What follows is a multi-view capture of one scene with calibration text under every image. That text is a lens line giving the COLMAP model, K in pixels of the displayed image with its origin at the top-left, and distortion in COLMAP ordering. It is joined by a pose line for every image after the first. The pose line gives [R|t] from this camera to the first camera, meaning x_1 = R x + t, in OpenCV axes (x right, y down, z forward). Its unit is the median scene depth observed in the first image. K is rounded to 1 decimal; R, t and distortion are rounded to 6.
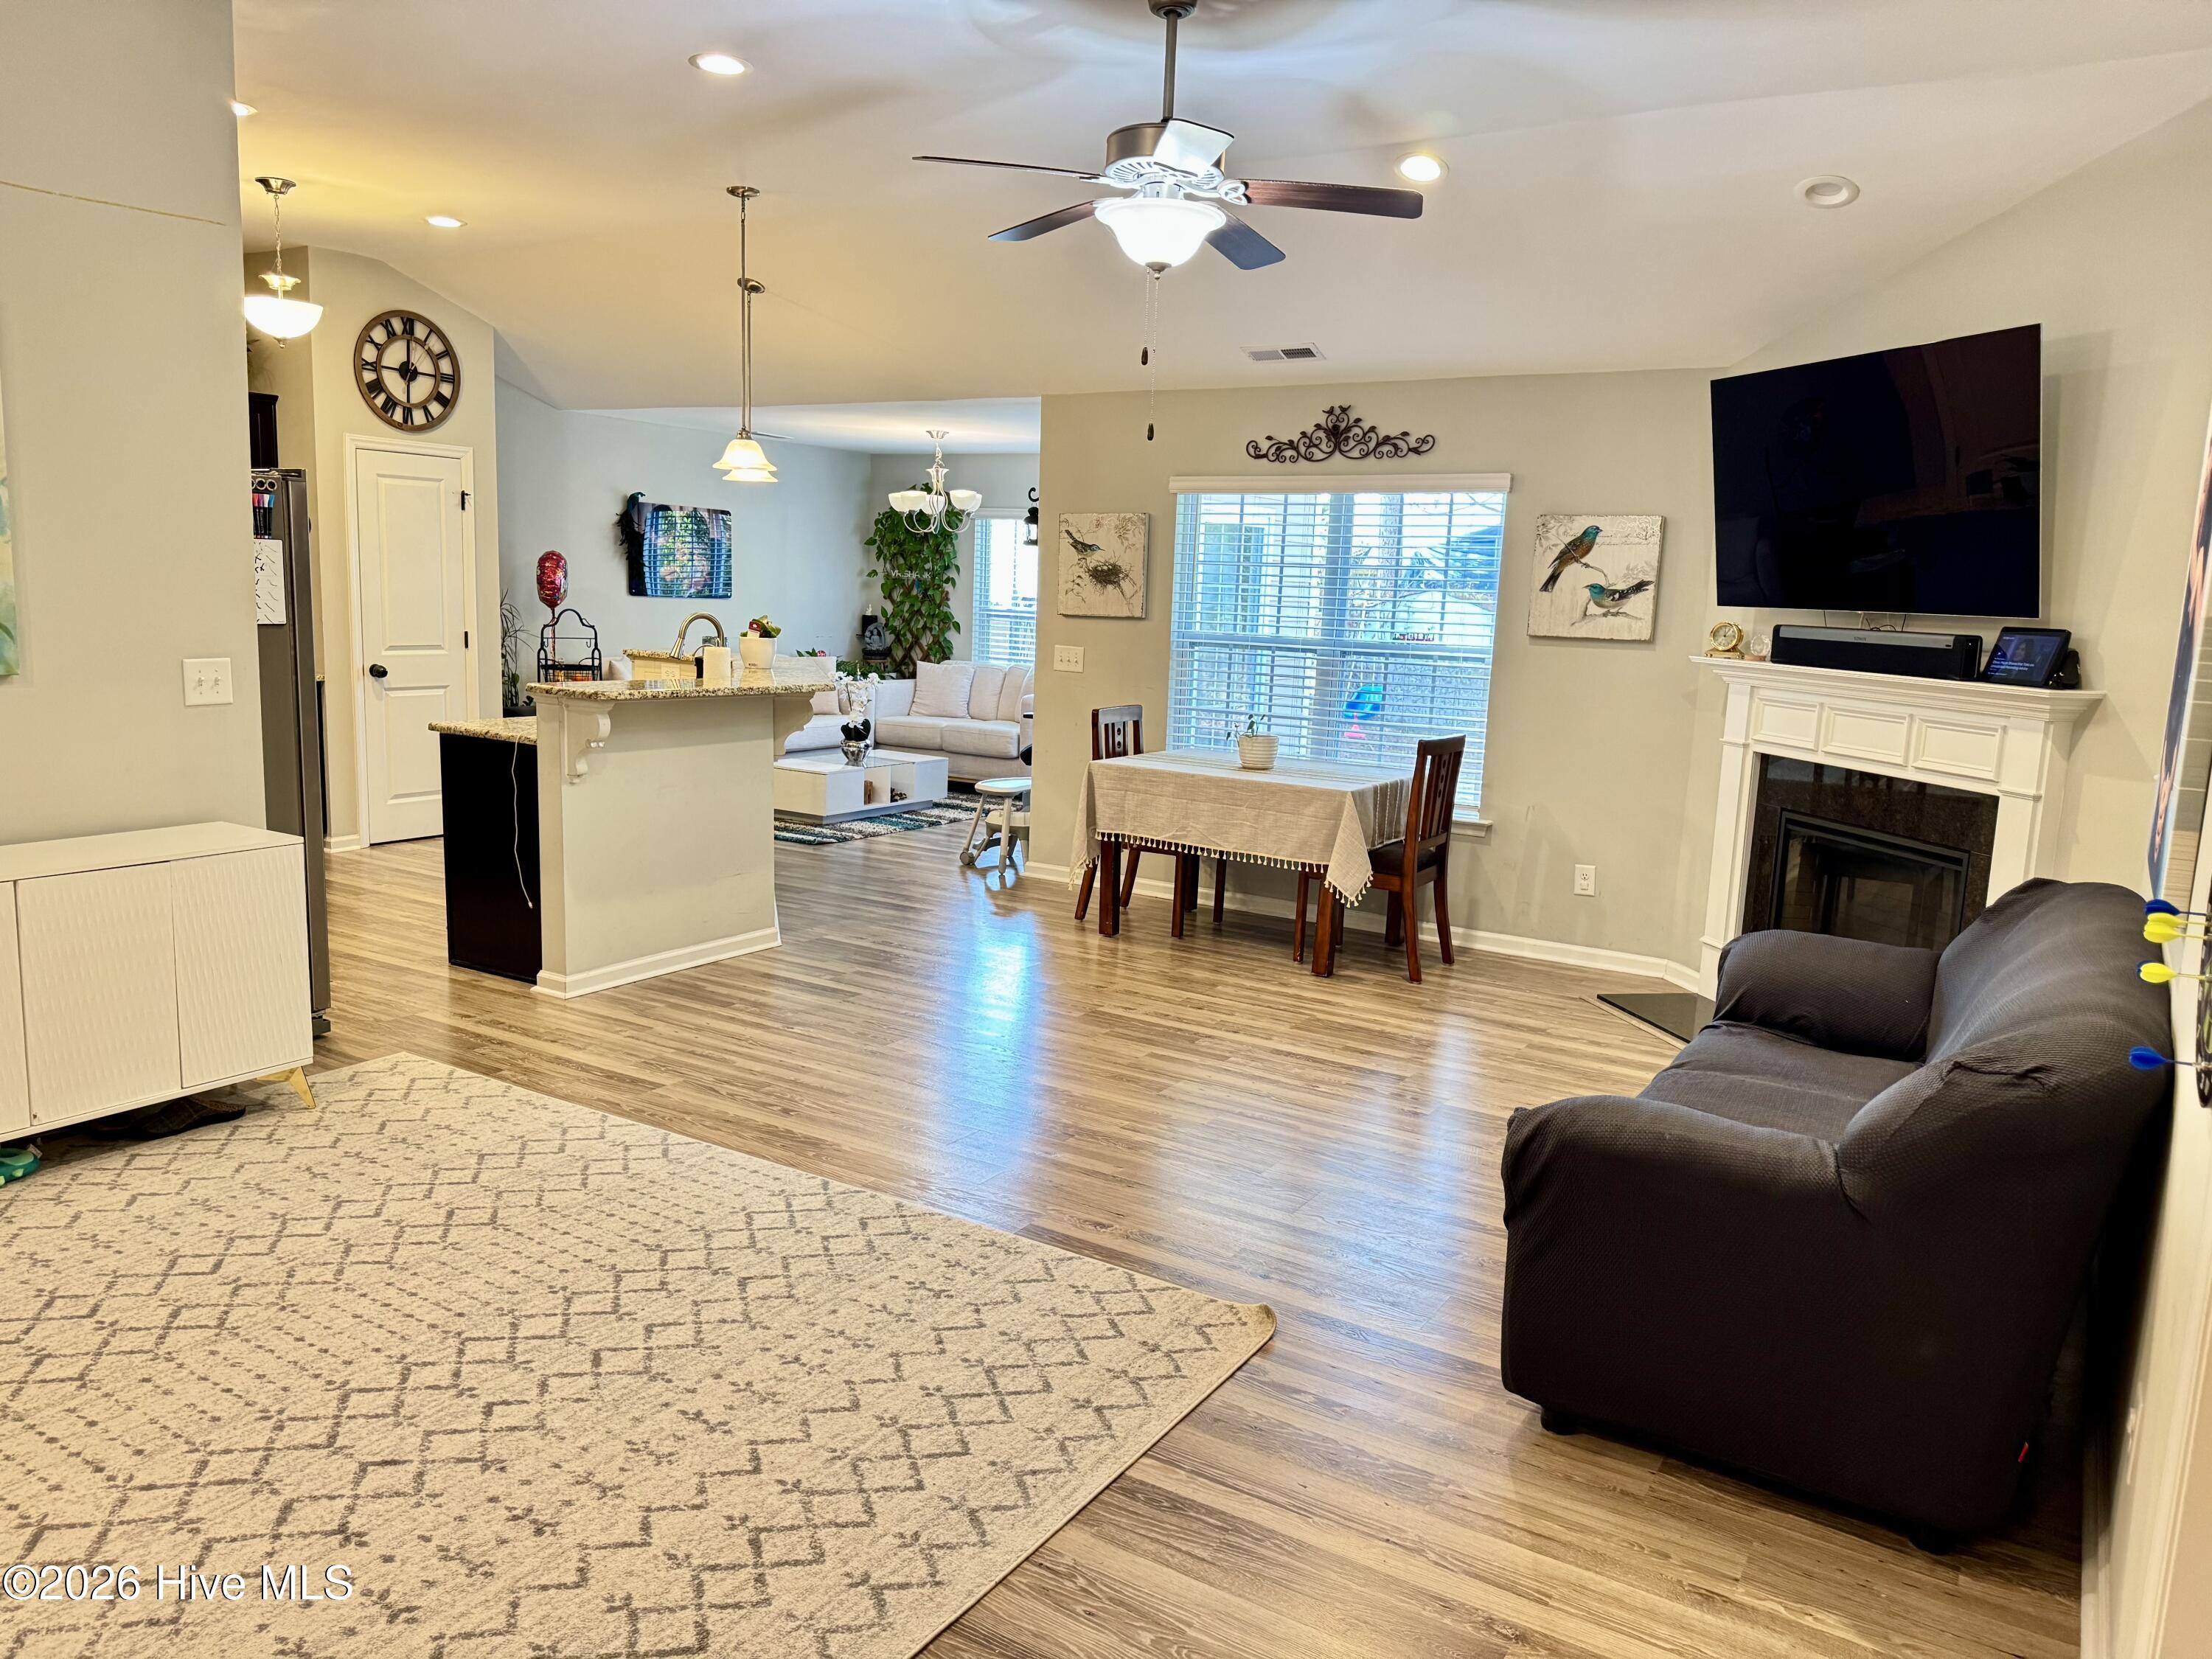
lens RADIAL K [[1559.2, 0, 1116.8], [0, 1559.2, 827.6], [0, 0, 1]] dist [0.041546, -0.054125]
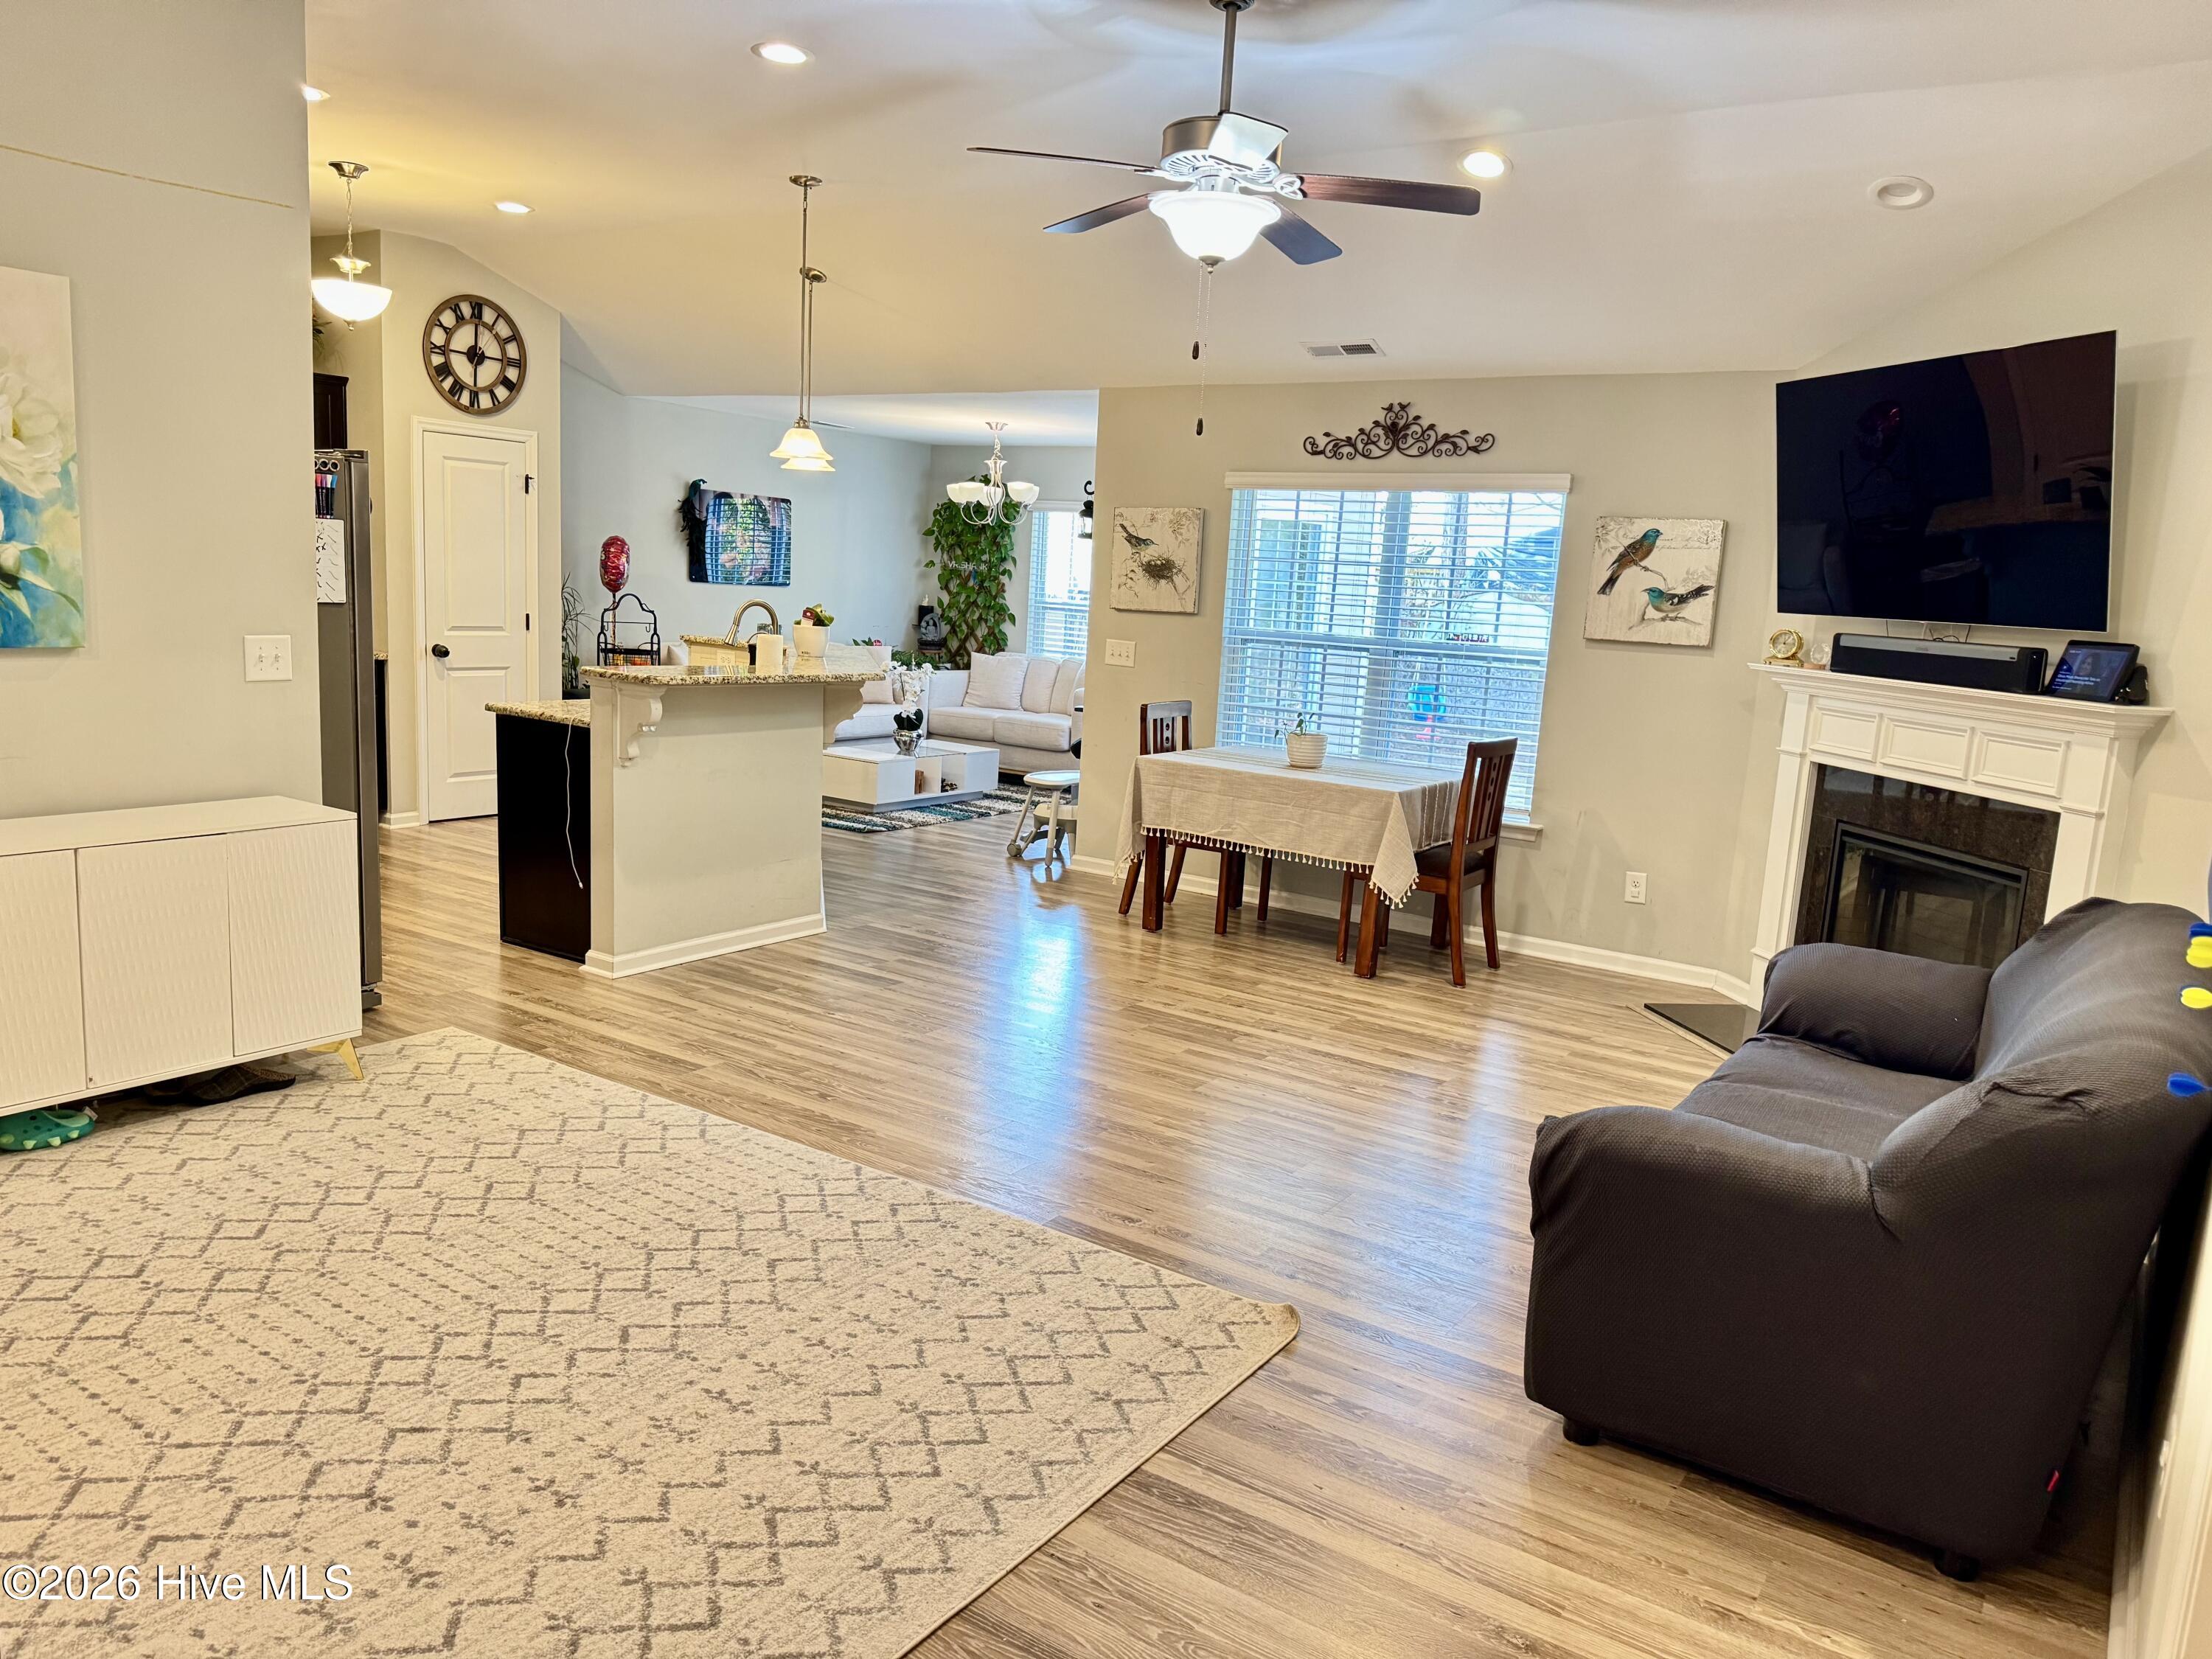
lens RADIAL K [[1559.2, 0, 1119.7], [0, 1559.2, 833.1], [0, 0, 1]] dist [0.041546, -0.054125]
pose [[0.999139, 0.024464, -0.033500, 0.006952], [-0.024228, 0.999679, 0.007432, -0.000312], [0.033671, -0.006614, 0.999411, 0.000394]]
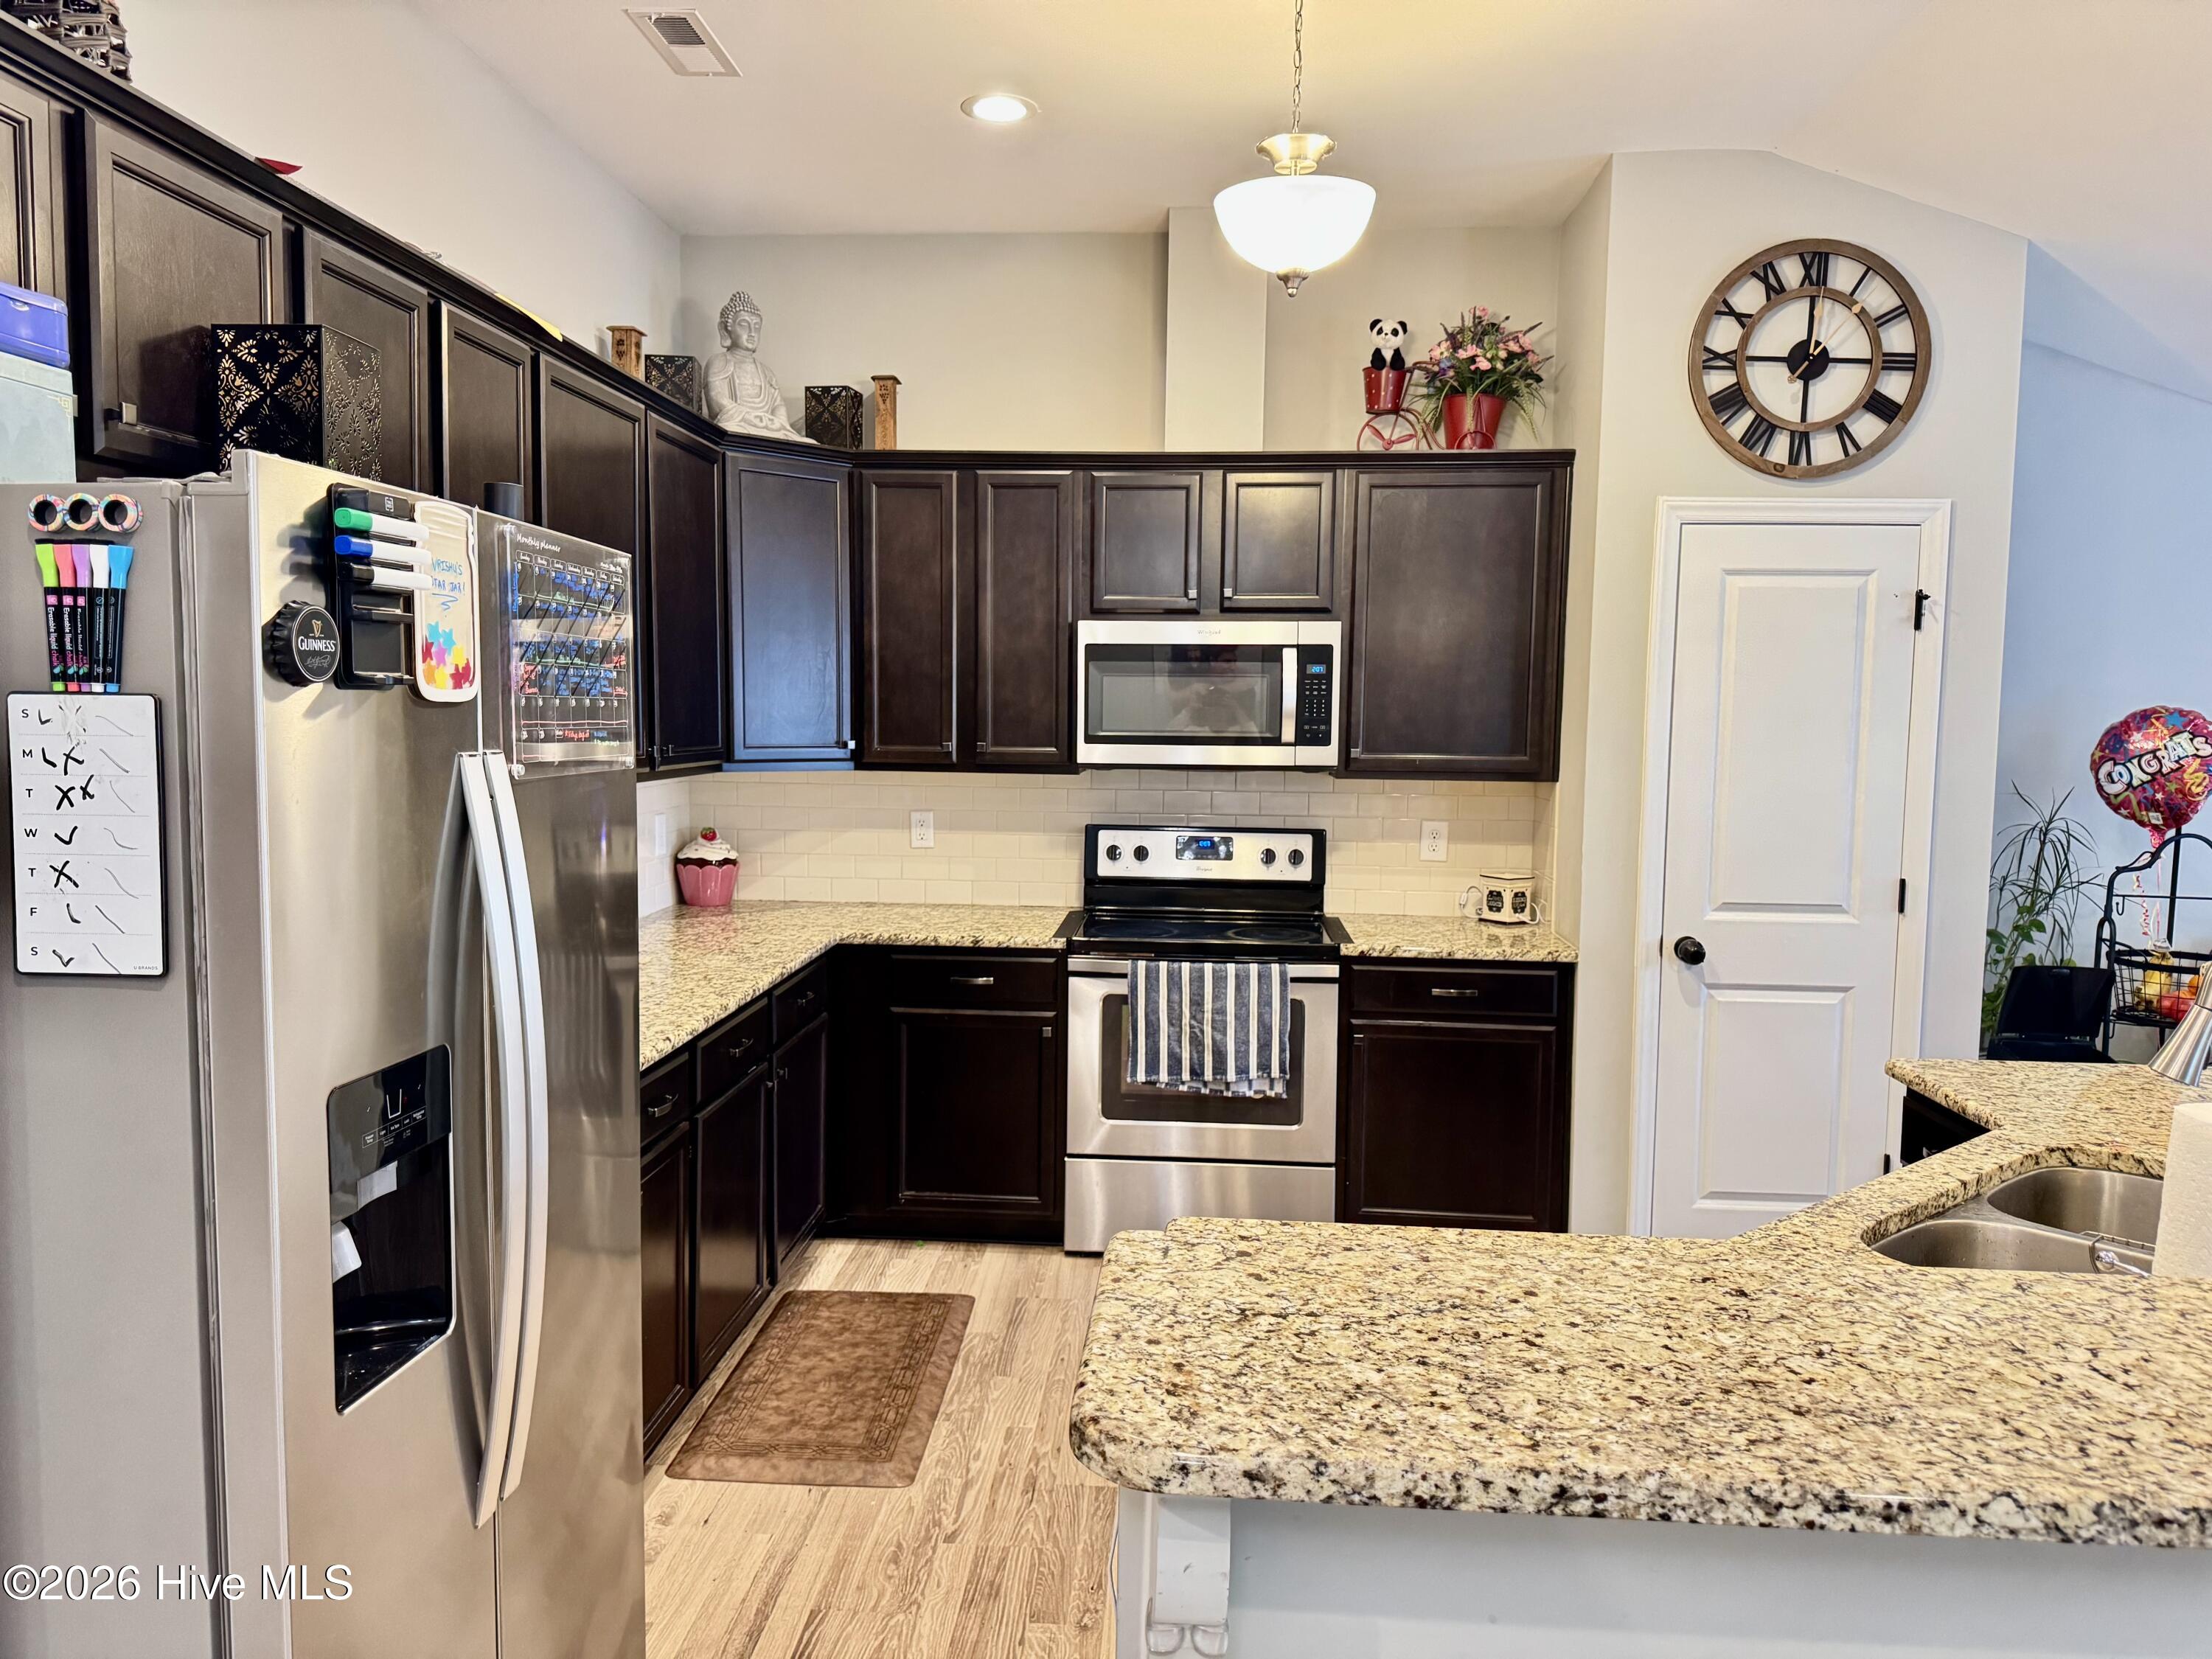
lens RADIAL K [[1559.2, 0, 1100.2], [0, 1559.2, 824.3], [0, 0, 1]] dist [0.041546, -0.054125]
pose [[0.466478, 0.040368, -0.883611, -0.151612], [-0.134913, 0.990517, -0.025971, -0.139480], [0.874183, 0.131325, 0.467501, 0.808899]]
